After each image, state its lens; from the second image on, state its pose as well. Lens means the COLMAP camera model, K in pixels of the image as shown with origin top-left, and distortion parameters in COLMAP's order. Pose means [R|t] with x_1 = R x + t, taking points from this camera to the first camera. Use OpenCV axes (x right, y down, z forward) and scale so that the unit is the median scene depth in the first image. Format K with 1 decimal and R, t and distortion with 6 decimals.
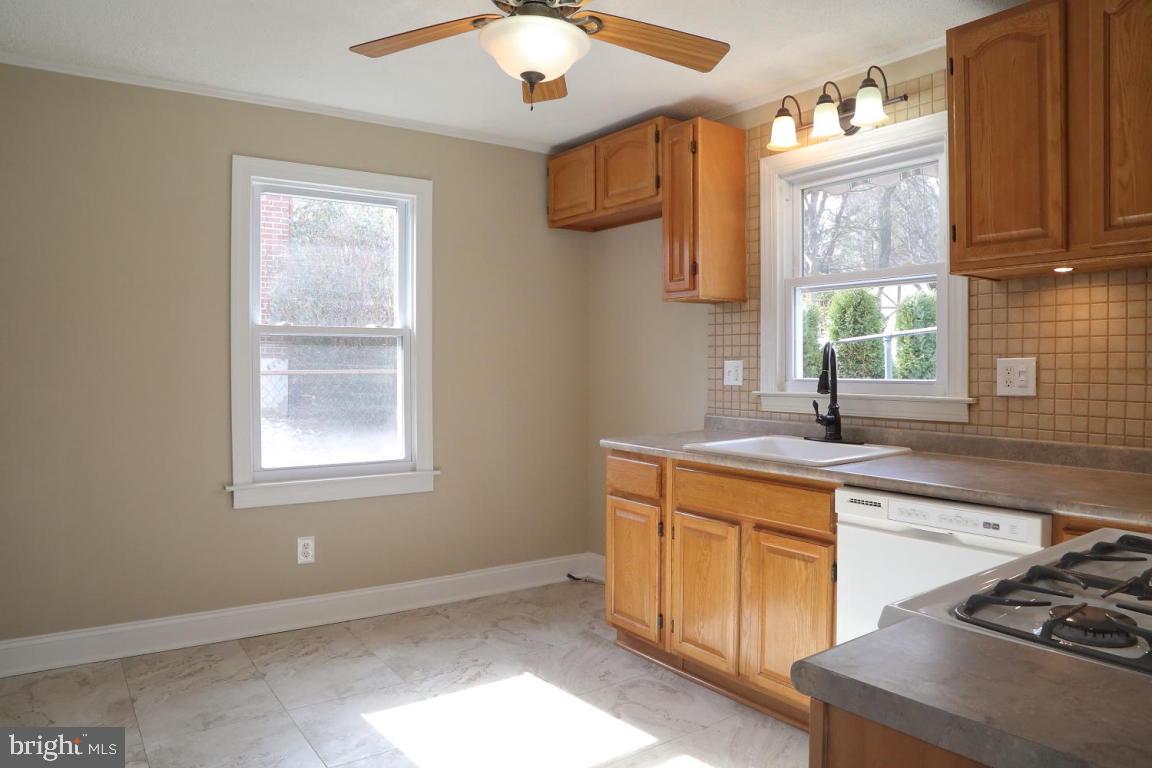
lens RADIAL K [[786.1, 0, 576.0], [0, 786.1, 384.0], [0, 0, 1]] dist [-0.092325, 0.005708]
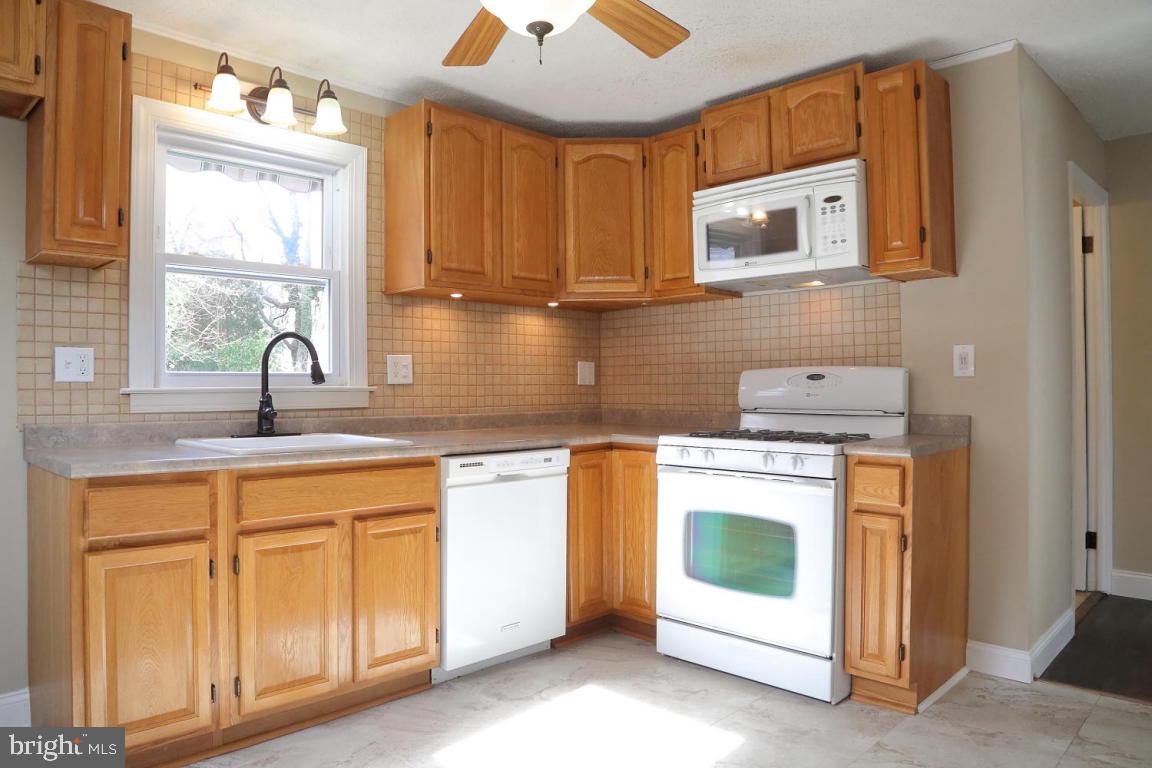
lens RADIAL K [[786.1, 0, 576.0], [0, 786.1, 384.0], [0, 0, 1]] dist [-0.092325, 0.005708]
pose [[-0.185675, 0.003786, 0.982604, -0.771003], [0.029086, 0.999576, 0.001645, 0.021583], [-0.982181, 0.028886, -0.185706, 0.908360]]
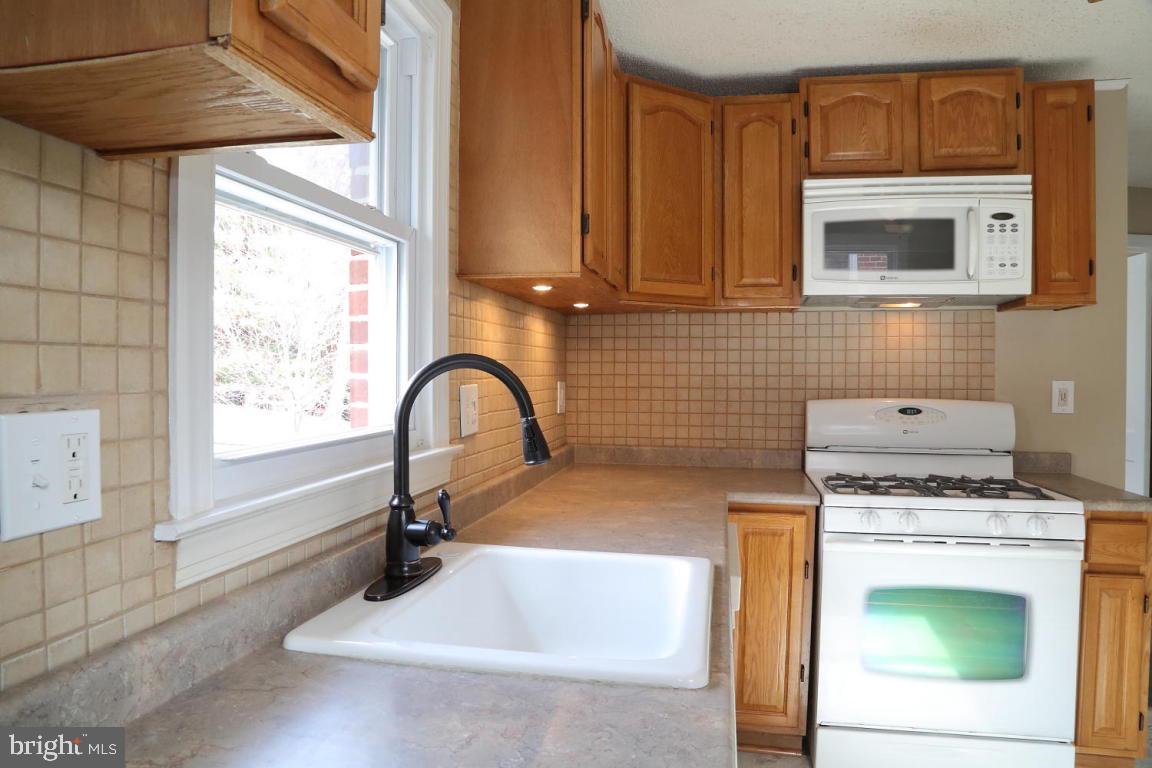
lens RADIAL K [[786.1, 0, 576.0], [0, 786.1, 384.0], [0, 0, 1]] dist [-0.092325, 0.005708]
pose [[-0.699688, -0.016812, 0.714251, -0.059074], [0.011148, 0.999345, 0.034443, -0.058247], [-0.714362, 0.032061, -0.699041, 1.401278]]
